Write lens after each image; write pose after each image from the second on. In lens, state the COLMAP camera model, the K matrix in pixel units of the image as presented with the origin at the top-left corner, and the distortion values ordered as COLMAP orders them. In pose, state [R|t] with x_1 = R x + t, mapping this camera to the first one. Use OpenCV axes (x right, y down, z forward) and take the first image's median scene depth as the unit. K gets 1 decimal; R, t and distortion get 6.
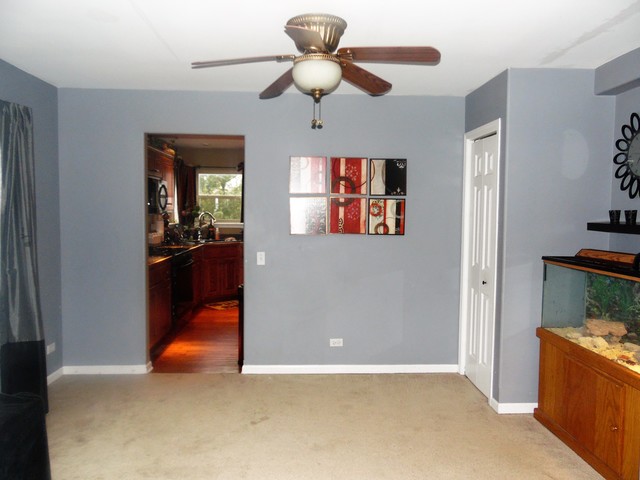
lens RADIAL K [[492.3, 0, 319.8], [0, 492.3, 239.5], [0, 0, 1]] dist [-0.006977, 0.054224]
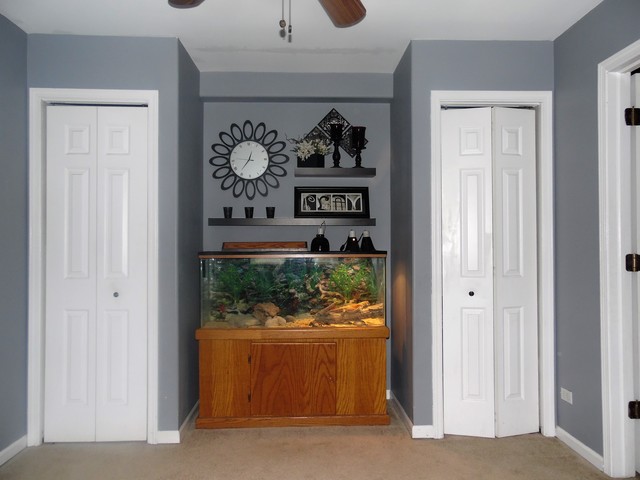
lens RADIAL K [[492.3, 0, 318.8], [0, 492.3, 240.7], [0, 0, 1]] dist [-0.006977, 0.054224]
pose [[0.018886, -0.010519, 0.999766, -0.504055], [0.063811, 0.997919, 0.009295, 0.018558], [-0.997783, 0.063620, 0.019518, 0.787620]]
